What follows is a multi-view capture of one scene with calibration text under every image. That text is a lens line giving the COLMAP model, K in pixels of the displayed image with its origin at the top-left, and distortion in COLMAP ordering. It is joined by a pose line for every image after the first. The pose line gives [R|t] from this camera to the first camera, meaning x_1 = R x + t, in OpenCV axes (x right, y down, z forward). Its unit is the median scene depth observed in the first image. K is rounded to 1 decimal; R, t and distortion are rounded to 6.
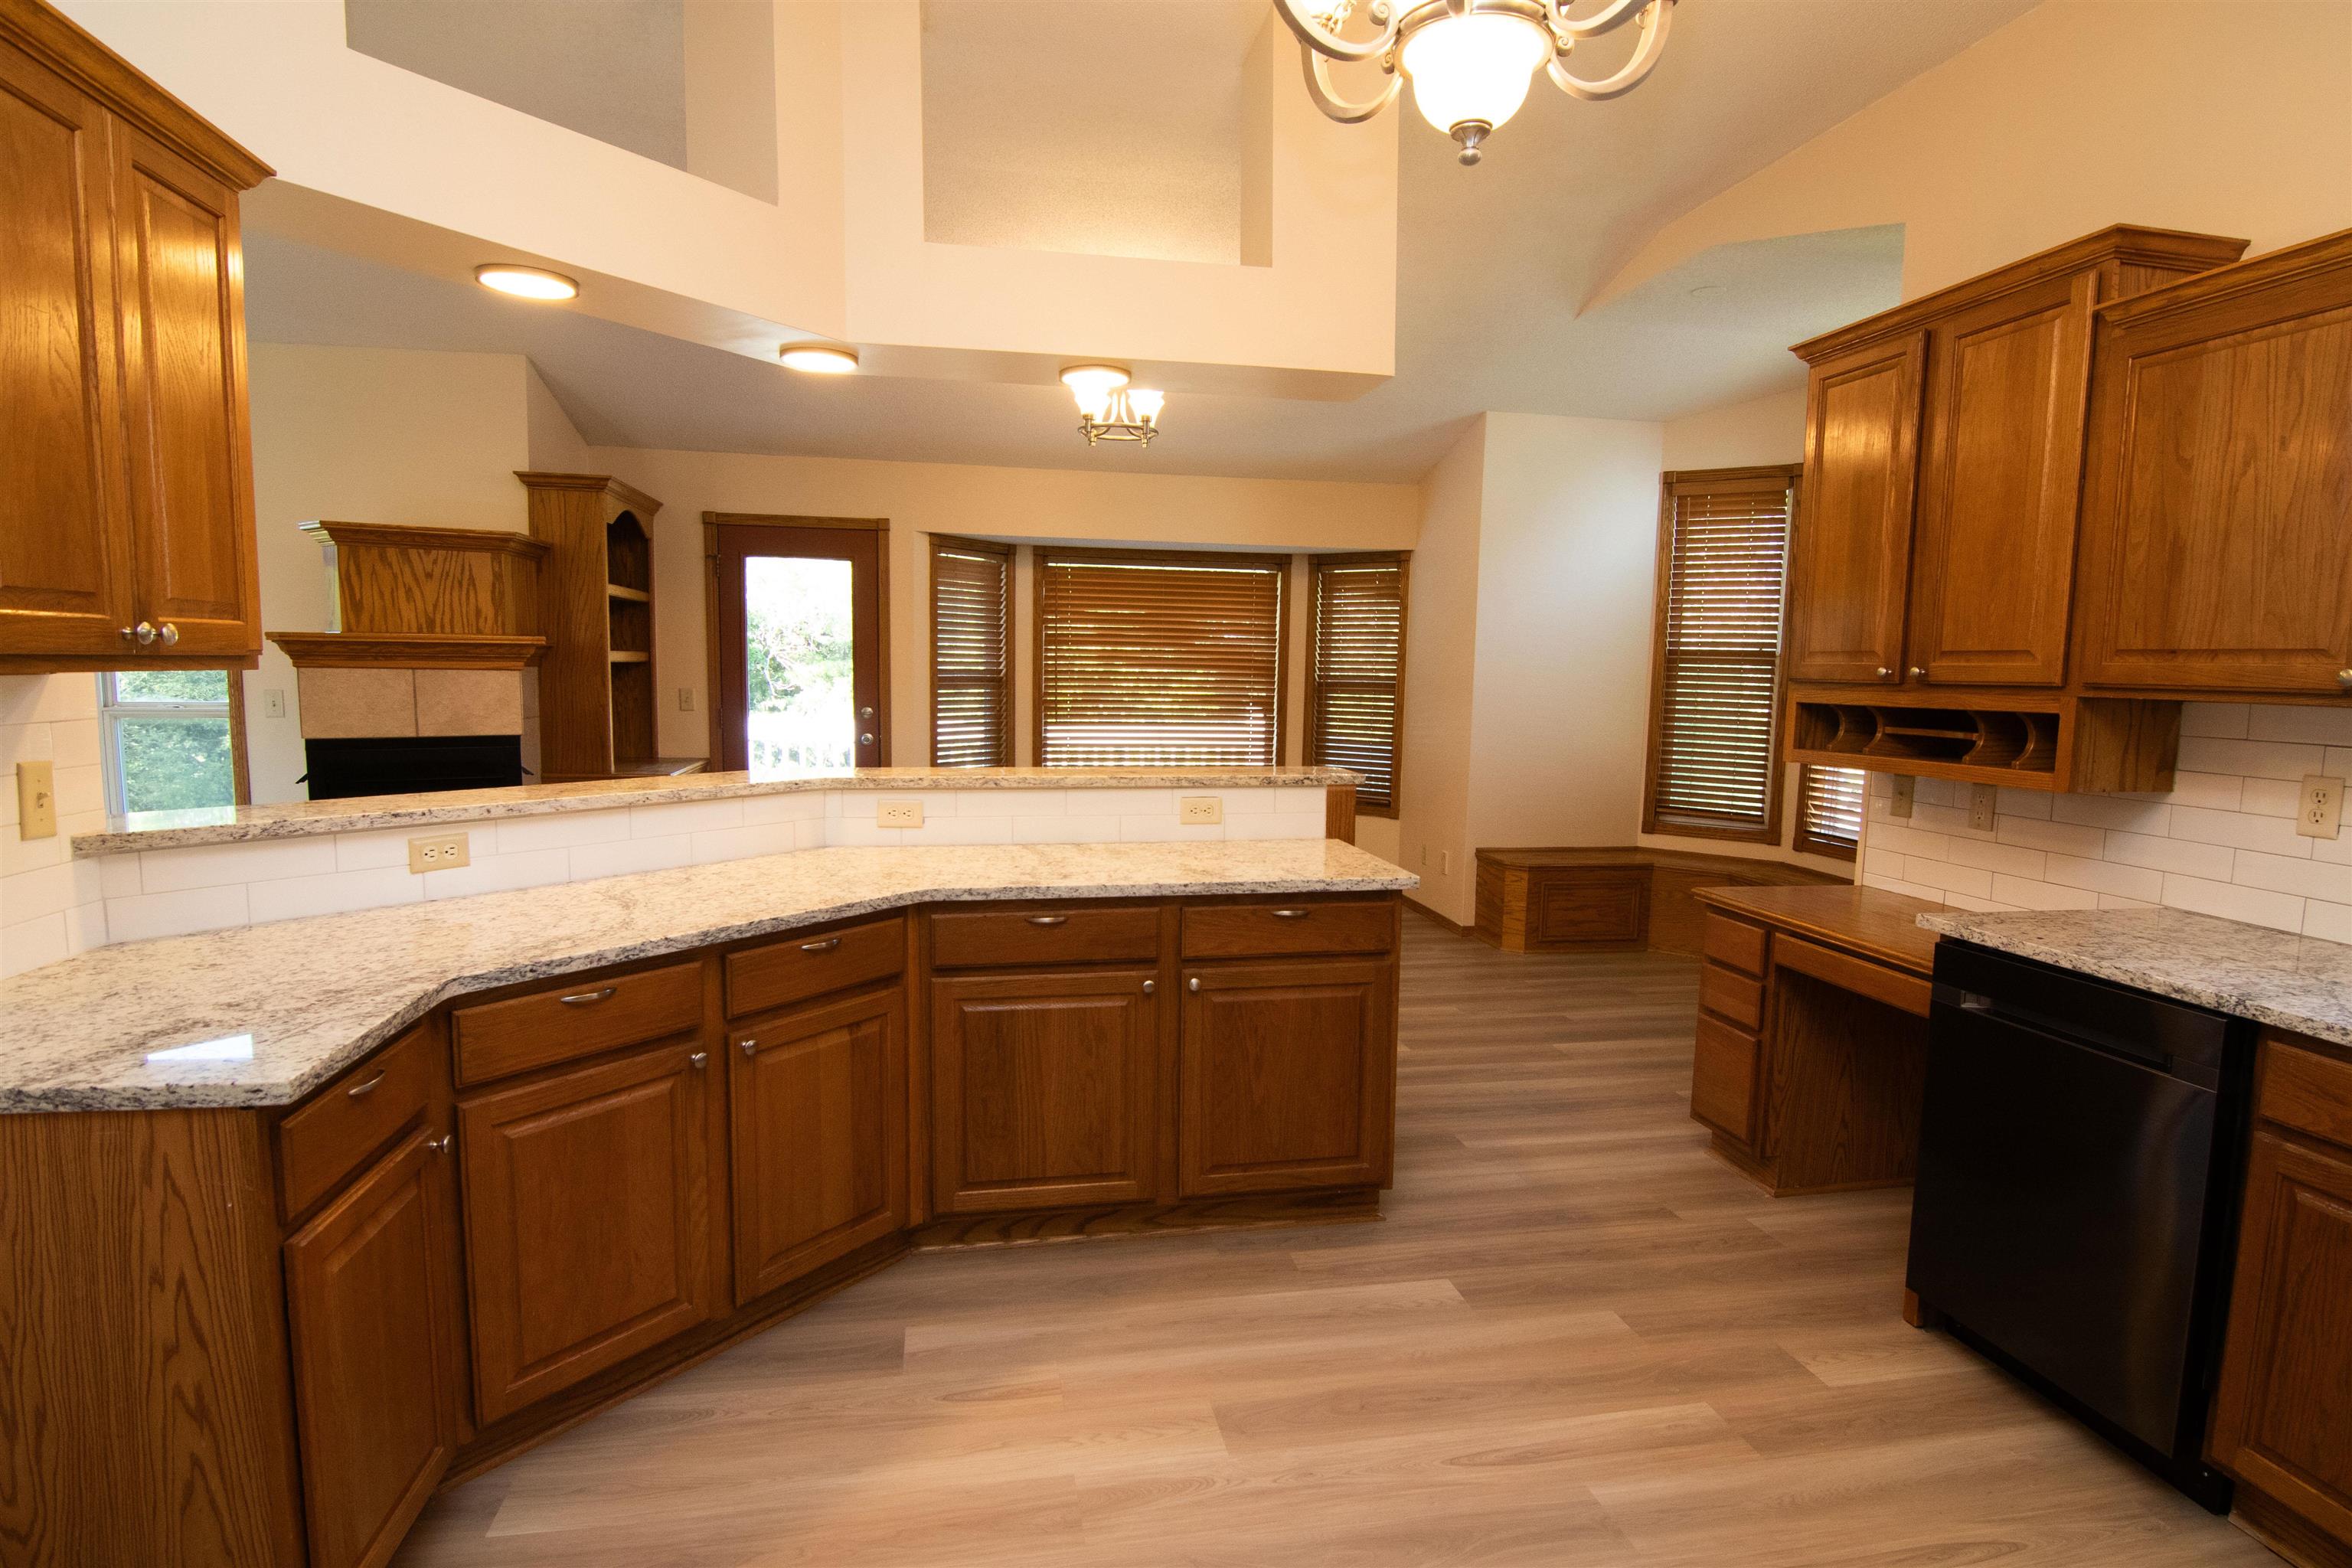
lens RADIAL K [[1214.1, 0, 1182.2], [0, 1214.1, 802.9], [0, 0, 1]] dist [-0.001191, -0.014601]
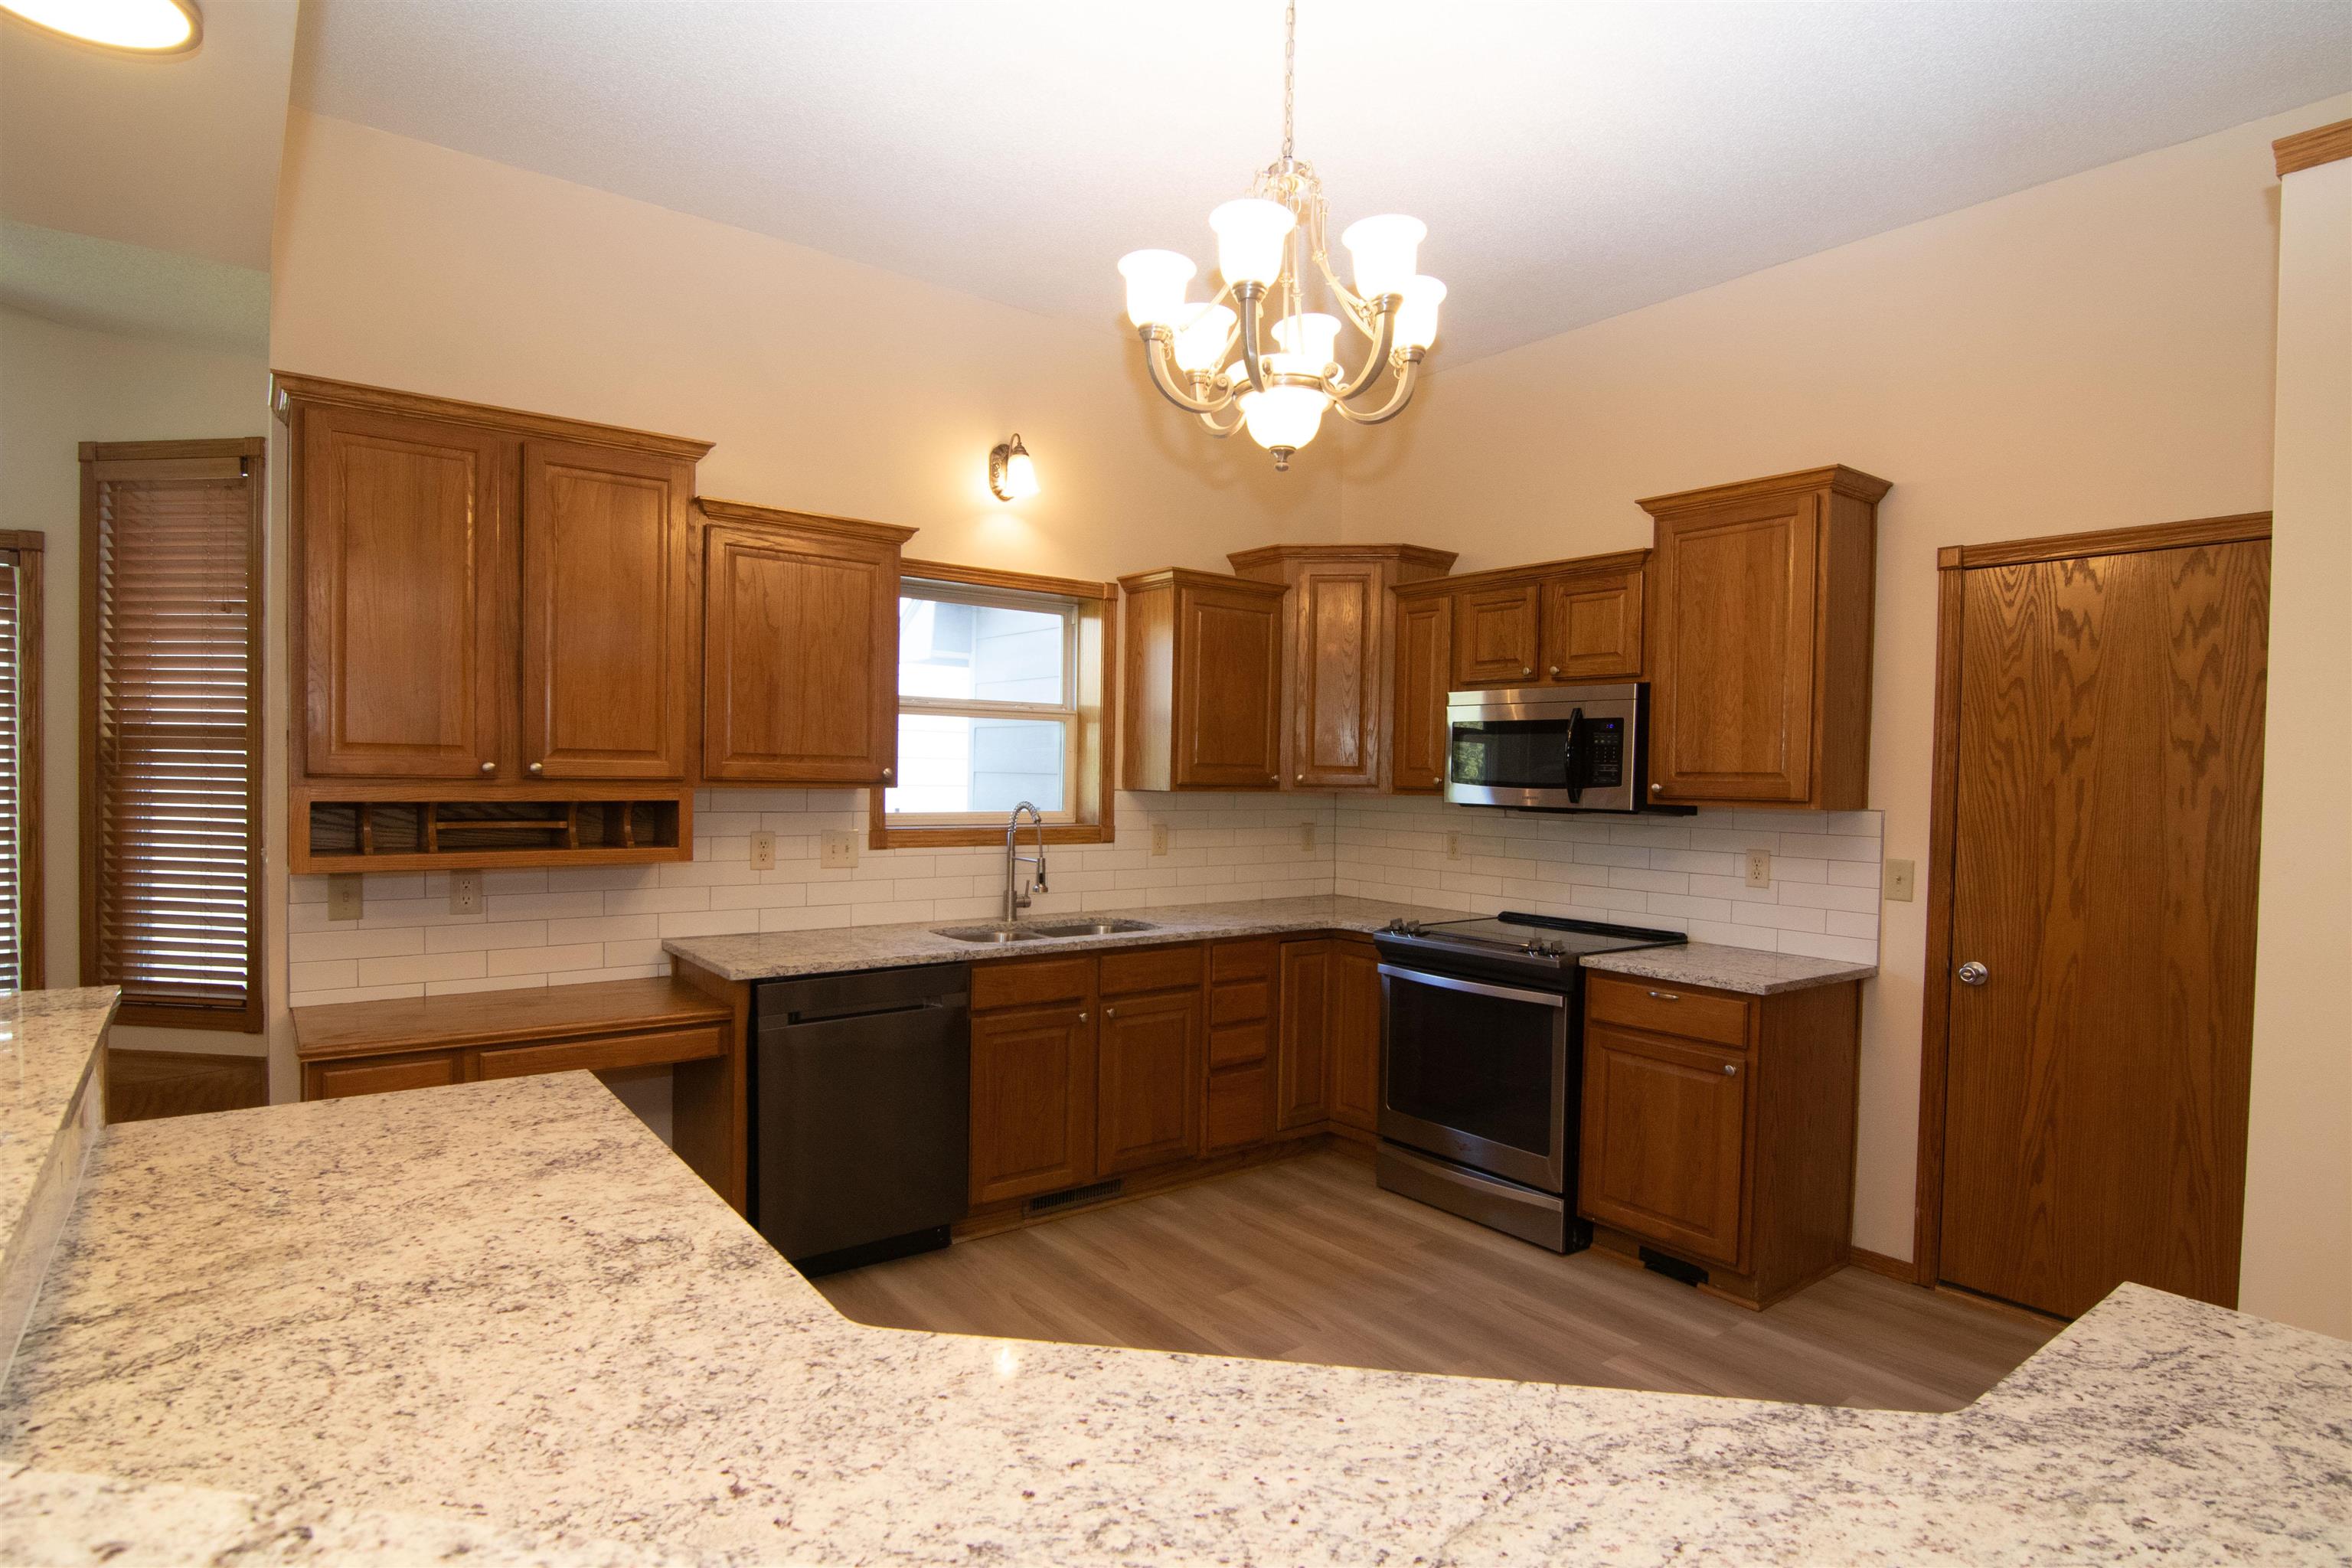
lens RADIAL K [[1214.1, 0, 1182.2], [0, 1214.1, 802.9], [0, 0, 1]] dist [-0.001191, -0.014601]
pose [[-0.451323, -0.049365, 0.890994, -0.543431], [0.071908, 0.993210, 0.091452, -0.123783], [-0.889459, 0.105344, -0.444709, 0.900789]]
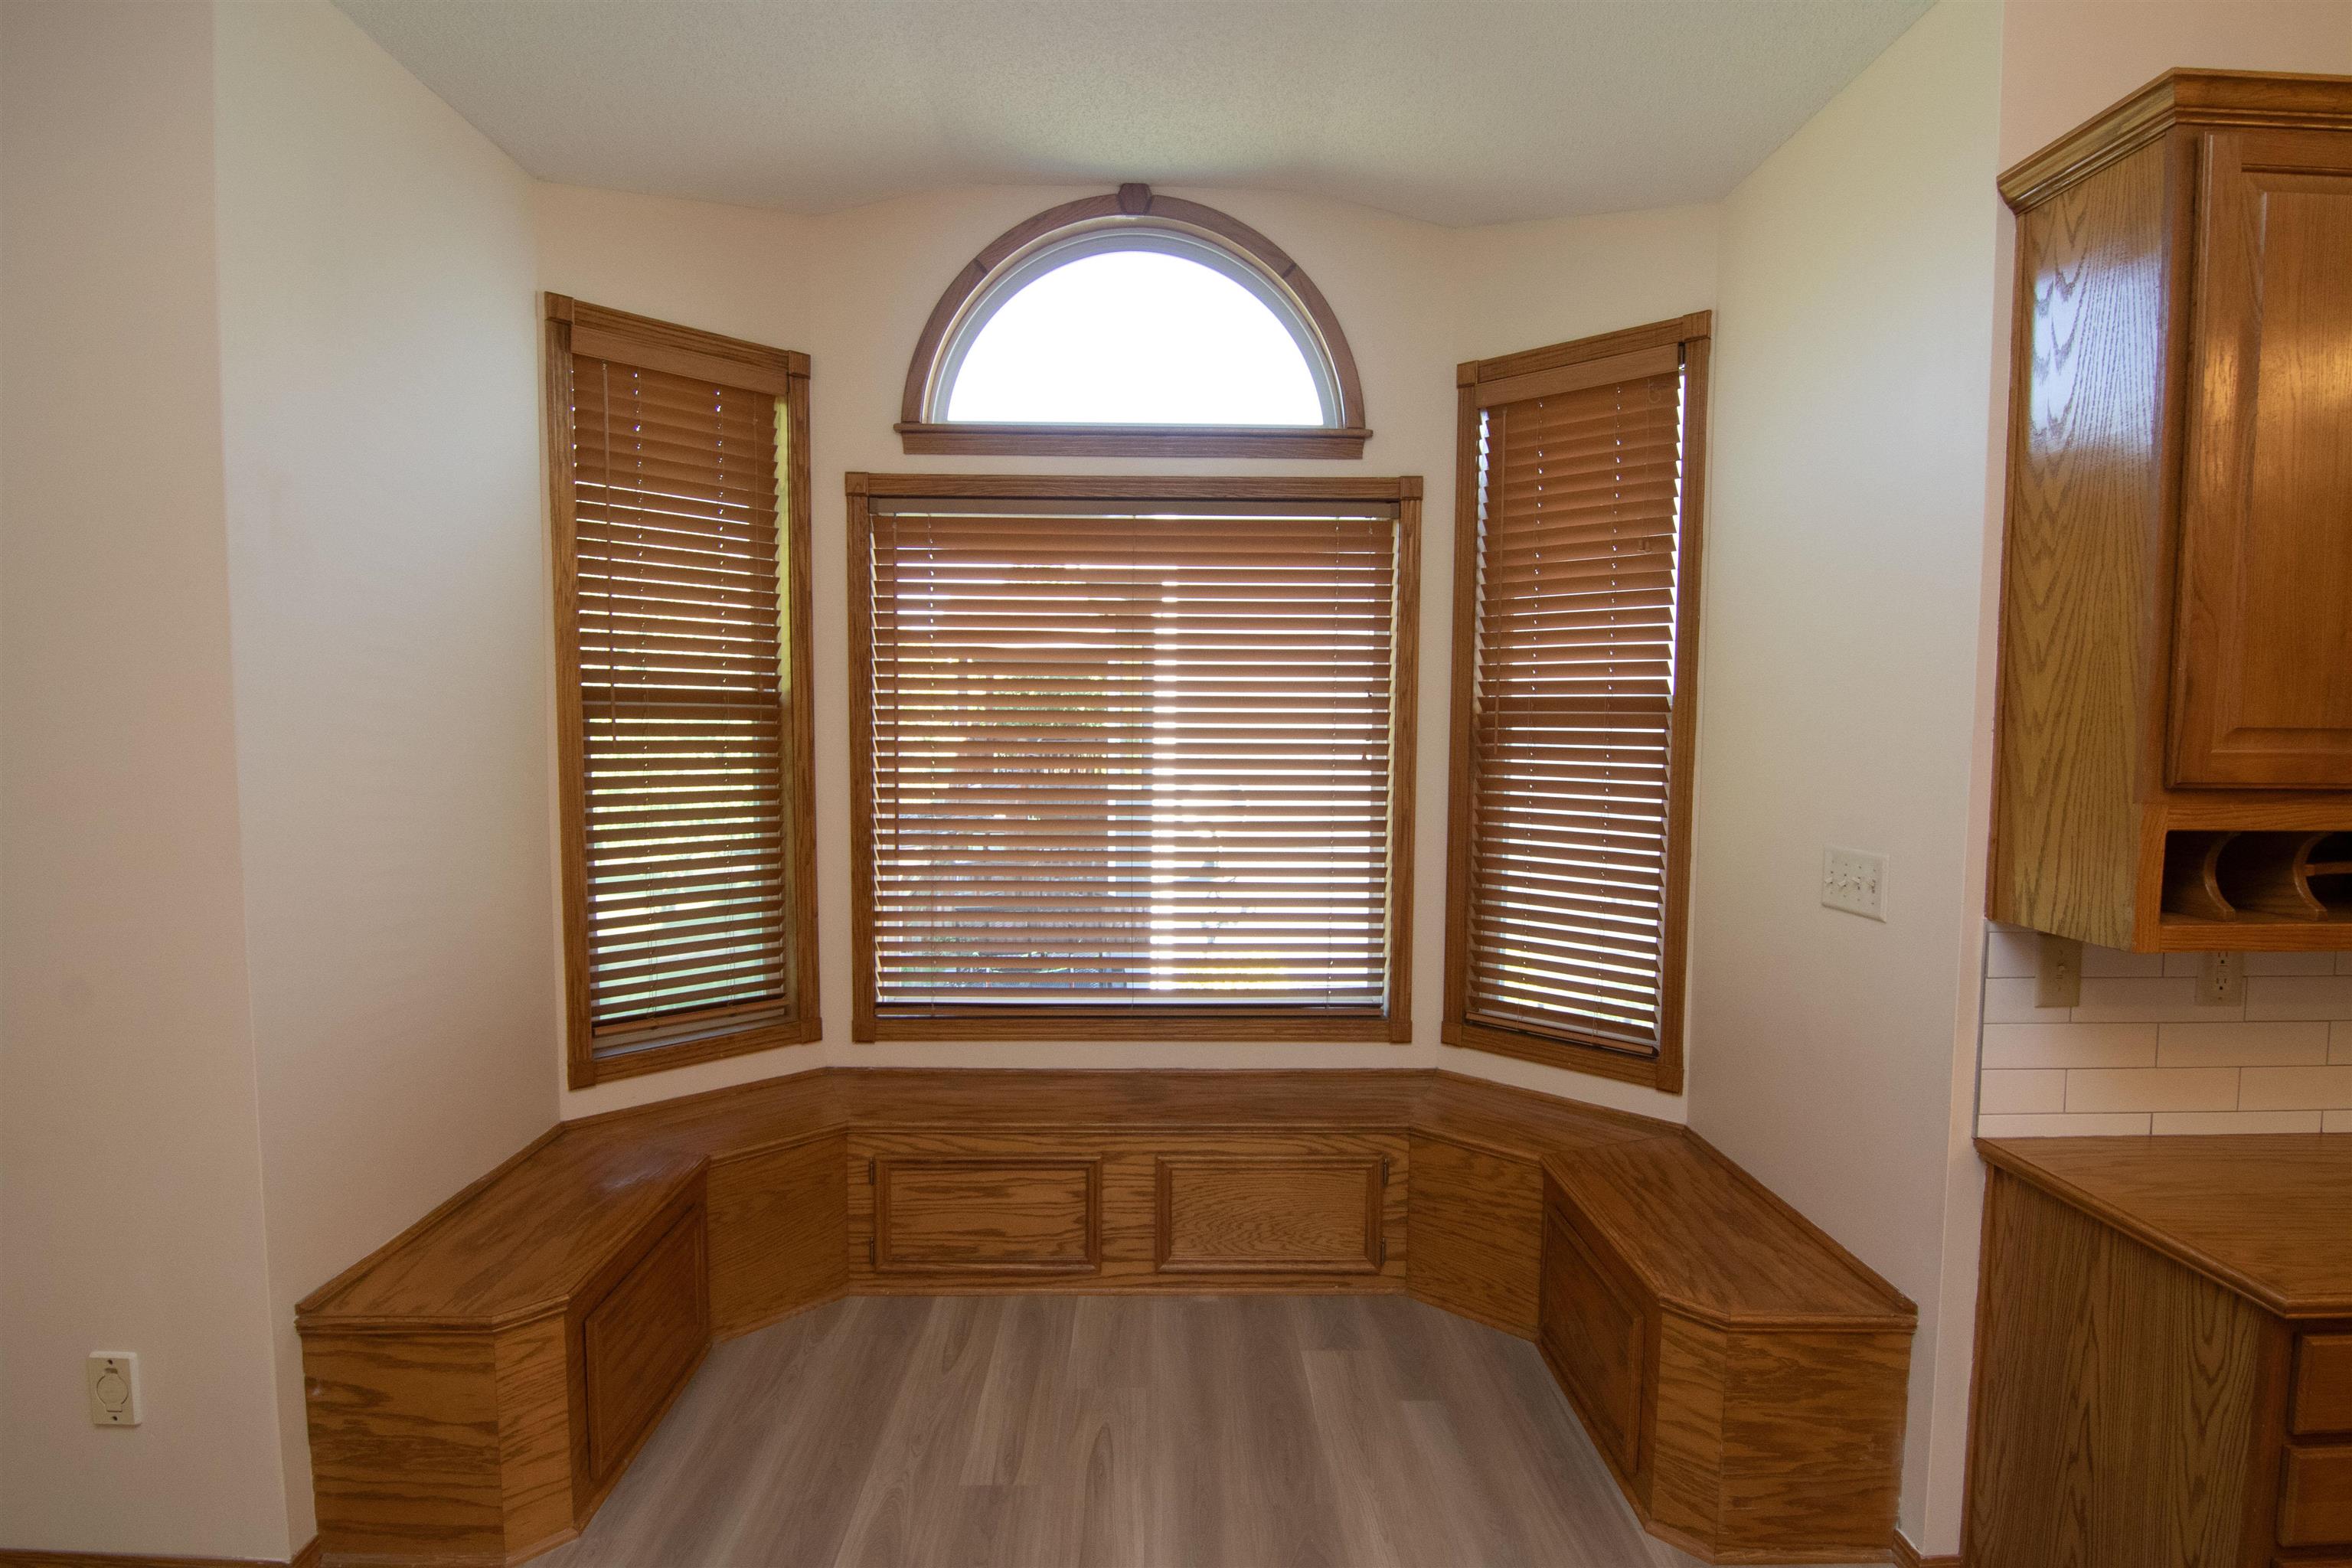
lens RADIAL K [[1214.1, 0, 1182.2], [0, 1214.1, 802.9], [0, 0, 1]] dist [-0.001191, -0.014601]
pose [[0.169545, -0.089088, 0.981488, -0.034700], [0.106090, 0.991769, 0.071695, -0.183181], [-0.979796, 0.091970, 0.177601, 1.397604]]
